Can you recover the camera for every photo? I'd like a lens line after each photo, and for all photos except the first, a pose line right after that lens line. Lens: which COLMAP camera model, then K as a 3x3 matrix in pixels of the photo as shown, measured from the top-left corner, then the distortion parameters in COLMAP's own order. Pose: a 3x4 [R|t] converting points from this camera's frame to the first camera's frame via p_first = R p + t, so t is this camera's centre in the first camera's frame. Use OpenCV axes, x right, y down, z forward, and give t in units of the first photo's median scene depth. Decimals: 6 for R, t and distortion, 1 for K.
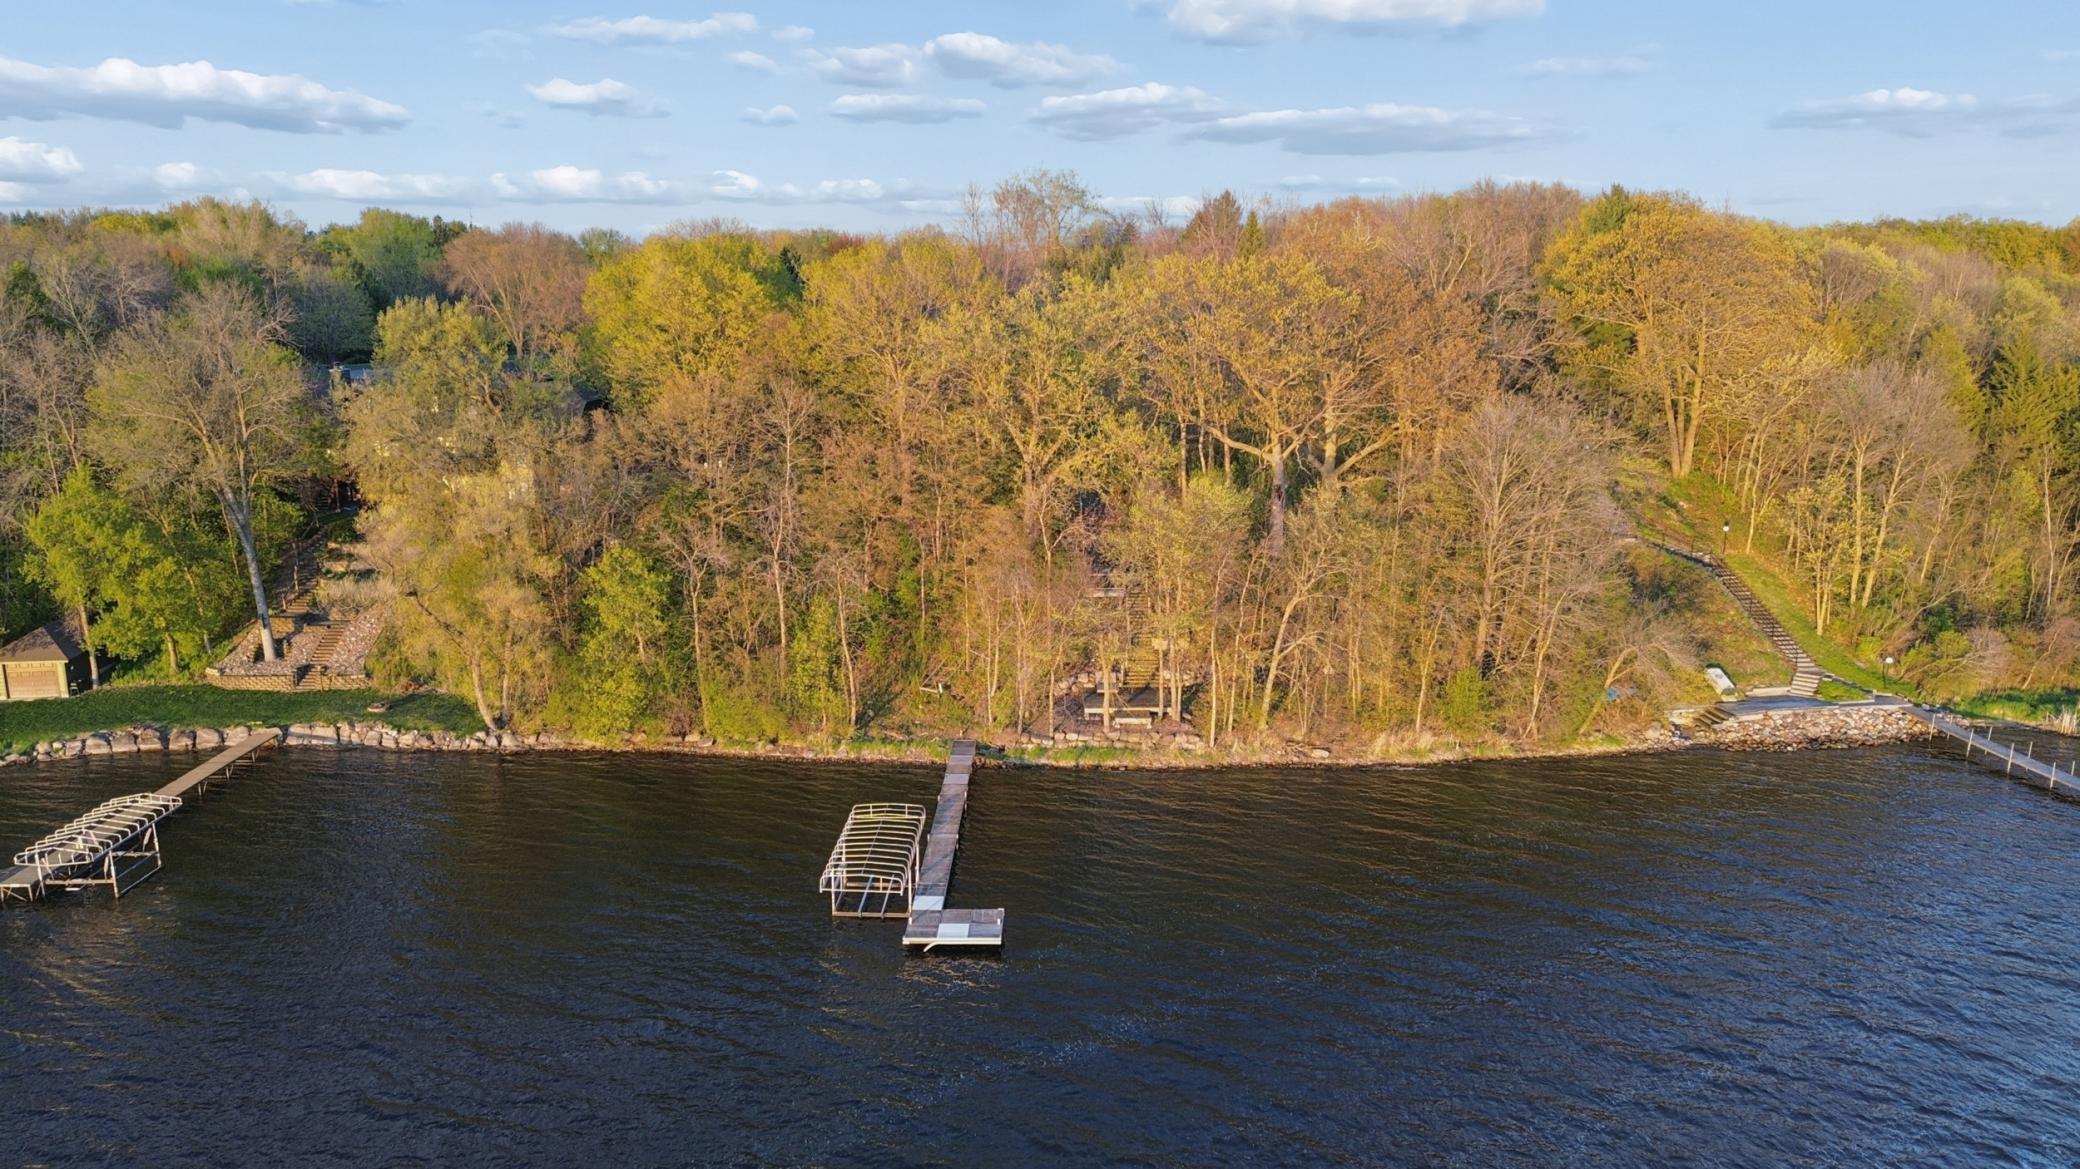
lens RADIAL K [[1443.4, 0, 1047.8], [0, 1443.4, 650.3], [0, 0, 1]] dist [0.053808, -0.039671]
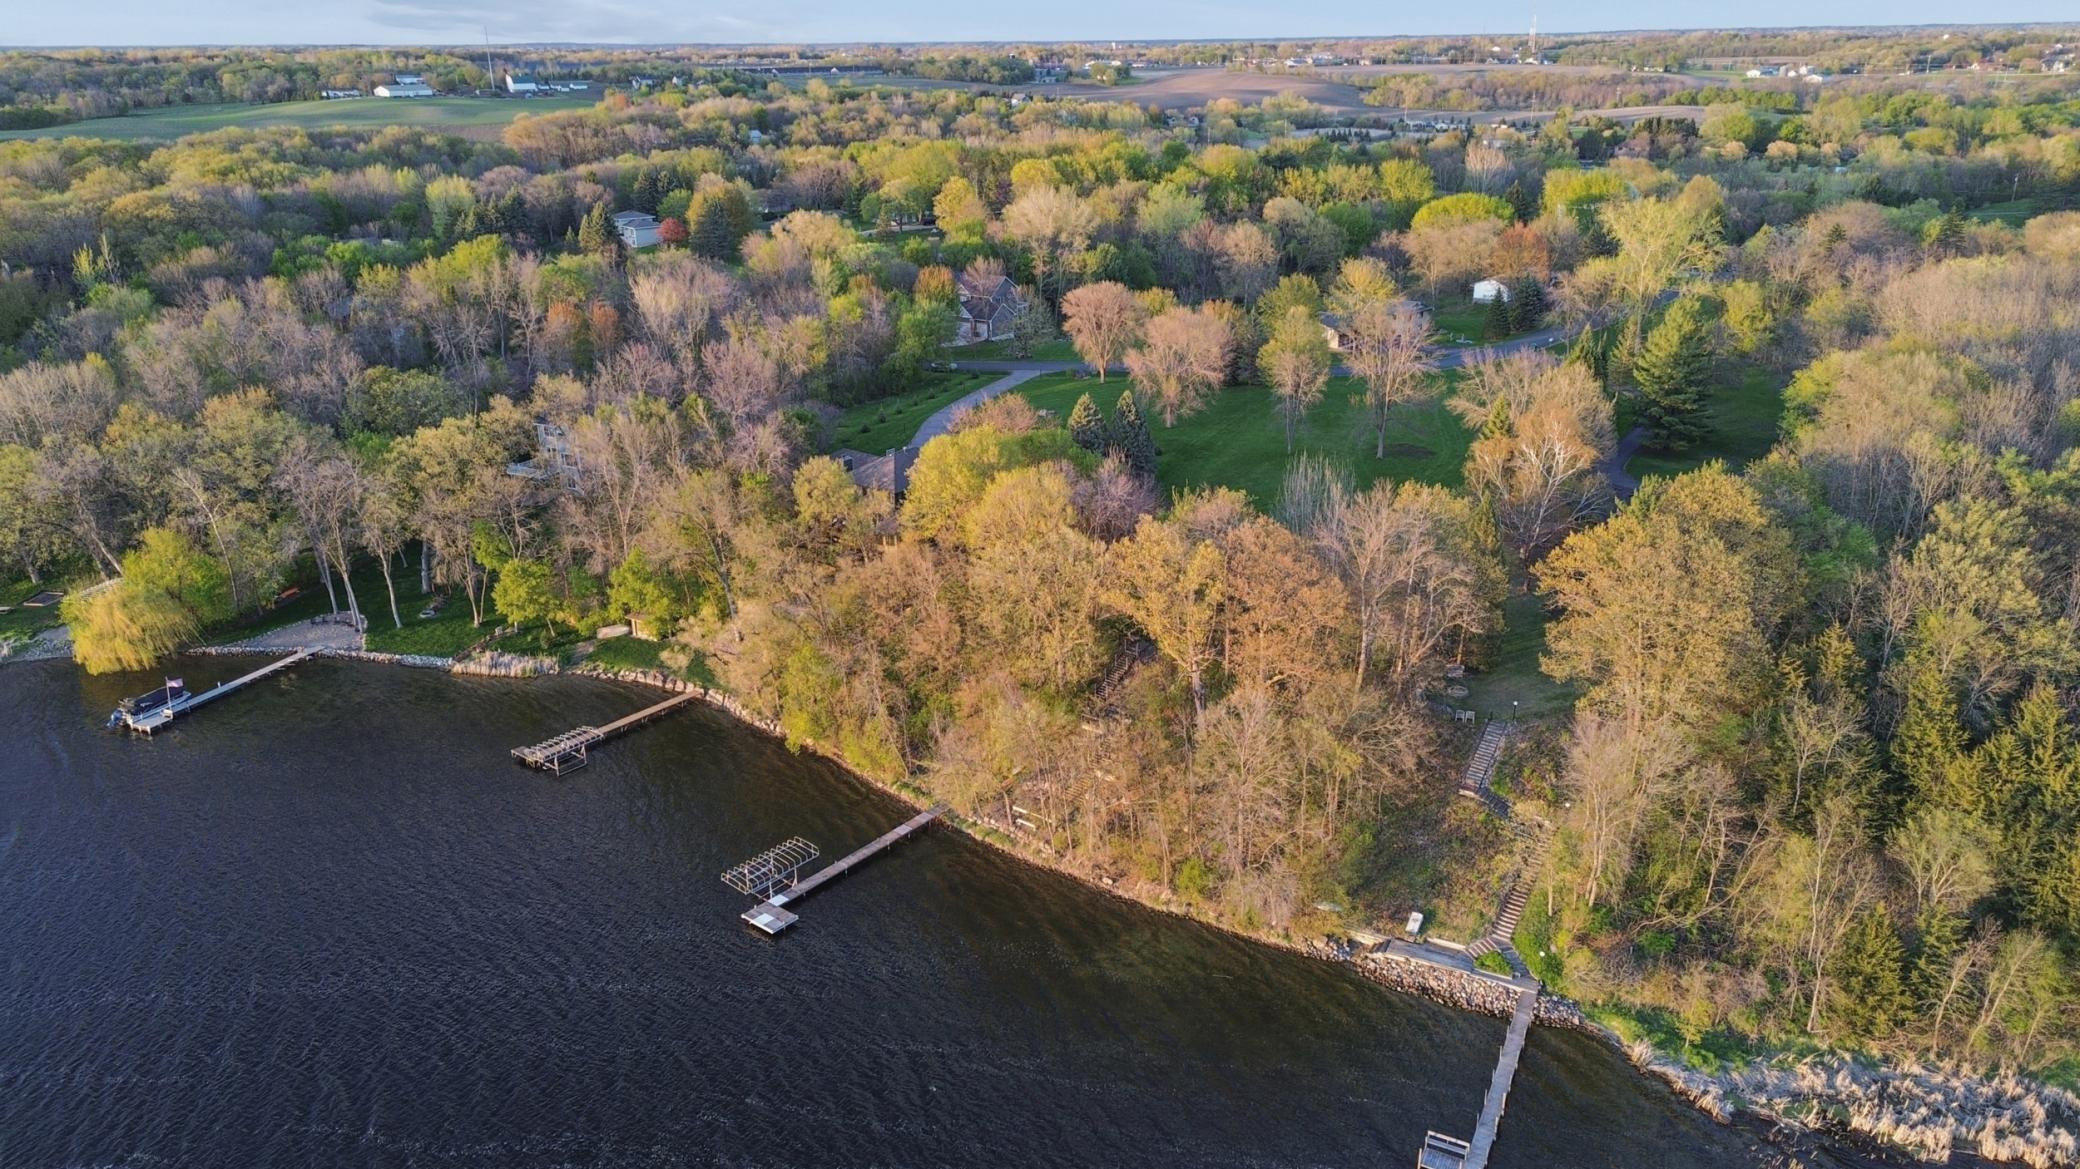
lens RADIAL K [[1443.4, 0, 1043.3], [0, 1443.4, 580.3], [0, 0, 1]] dist [0.053808, -0.039671]
pose [[0.787509, 0.209802, -0.579494, 0.945754], [-0.157171, 0.977551, 0.140327, -0.443535], [0.595925, -0.019429, 0.802805, -0.289788]]
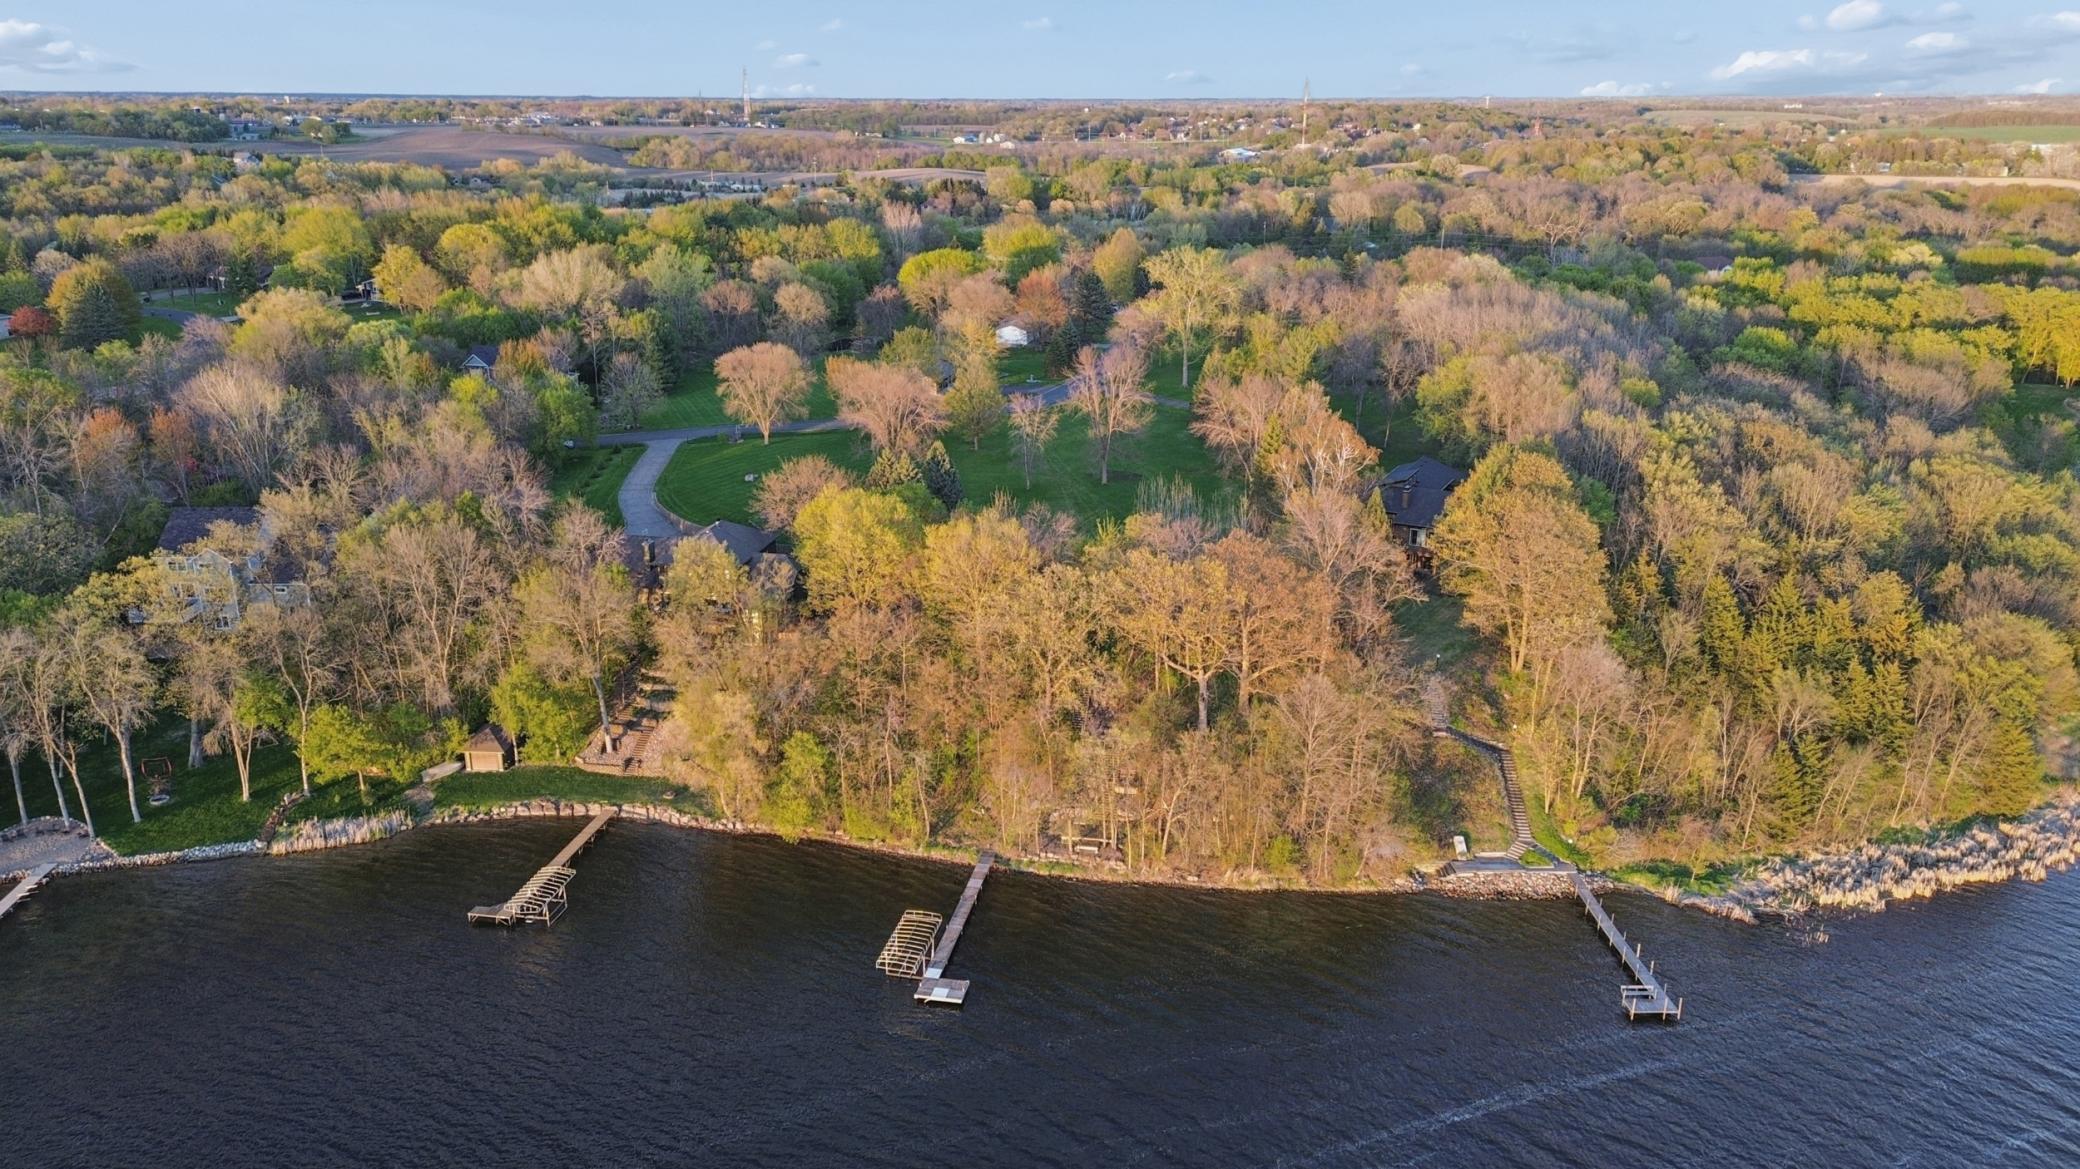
lens RADIAL K [[1443.4, 0, 1054.8], [0, 1443.4, 596.1], [0, 0, 1]] dist [0.053808, -0.039671]
pose [[0.986913, 0.057771, -0.150551, 0.257003], [-0.048866, 0.996867, 0.062196, -0.346028], [0.153673, -0.054026, 0.986644, -0.662937]]
